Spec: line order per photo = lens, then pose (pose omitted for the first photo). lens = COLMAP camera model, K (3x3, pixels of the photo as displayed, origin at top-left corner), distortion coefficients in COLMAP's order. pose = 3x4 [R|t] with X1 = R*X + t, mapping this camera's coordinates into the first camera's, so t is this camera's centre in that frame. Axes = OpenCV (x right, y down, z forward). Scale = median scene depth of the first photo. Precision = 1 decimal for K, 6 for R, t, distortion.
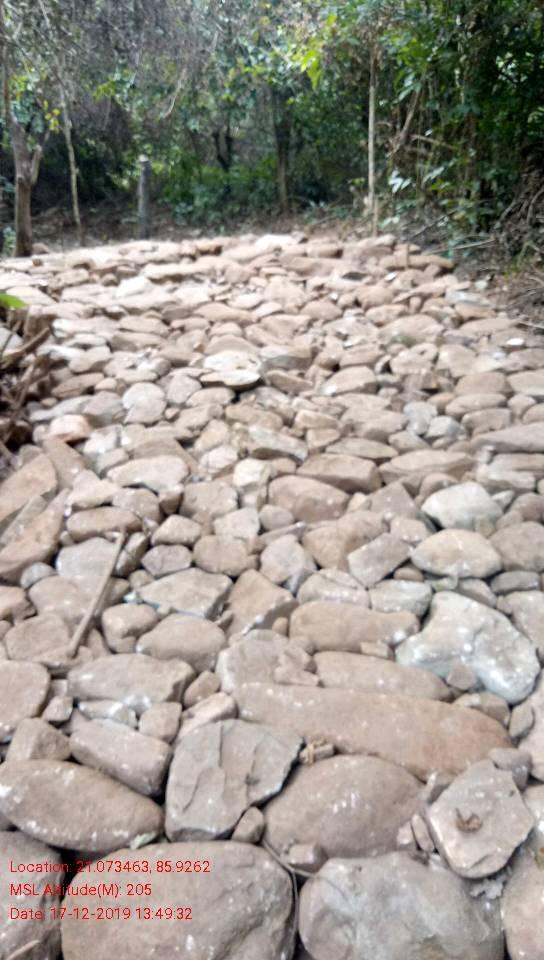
lens RADIAL K [[724.7, 0, 272.0], [0, 724.7, 480.0], [0, 0, 1]] dist [0.000276, -0.002780]
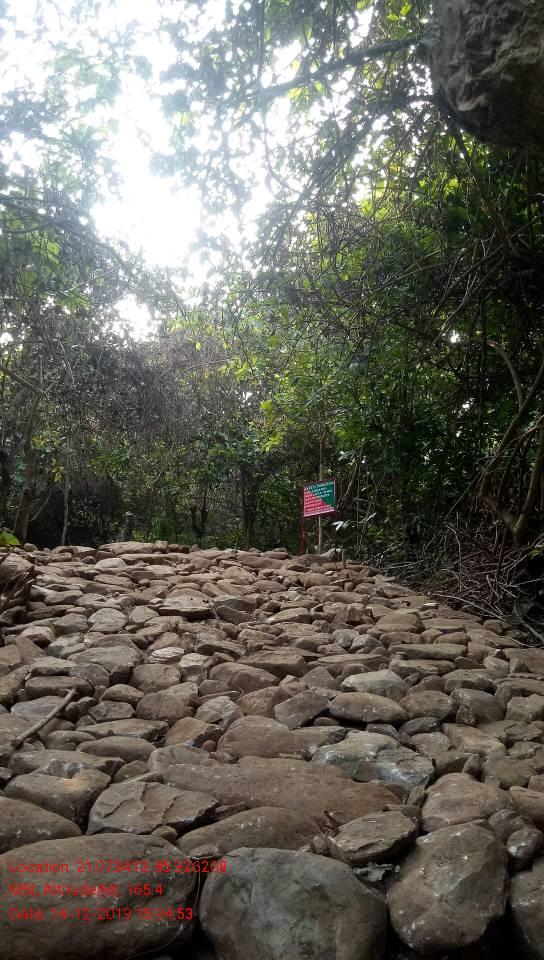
lens RADIAL K [[710.0, 0, 272.0], [0, 710.0, 480.0], [0, 0, 1]] dist [0.000087, 0.001411]
pose [[0.997306, 0.064168, 0.035553, 0.032008], [-0.037492, 0.862408, -0.504823, 0.289745], [-0.063055, 0.502130, 0.862490, -0.108369]]
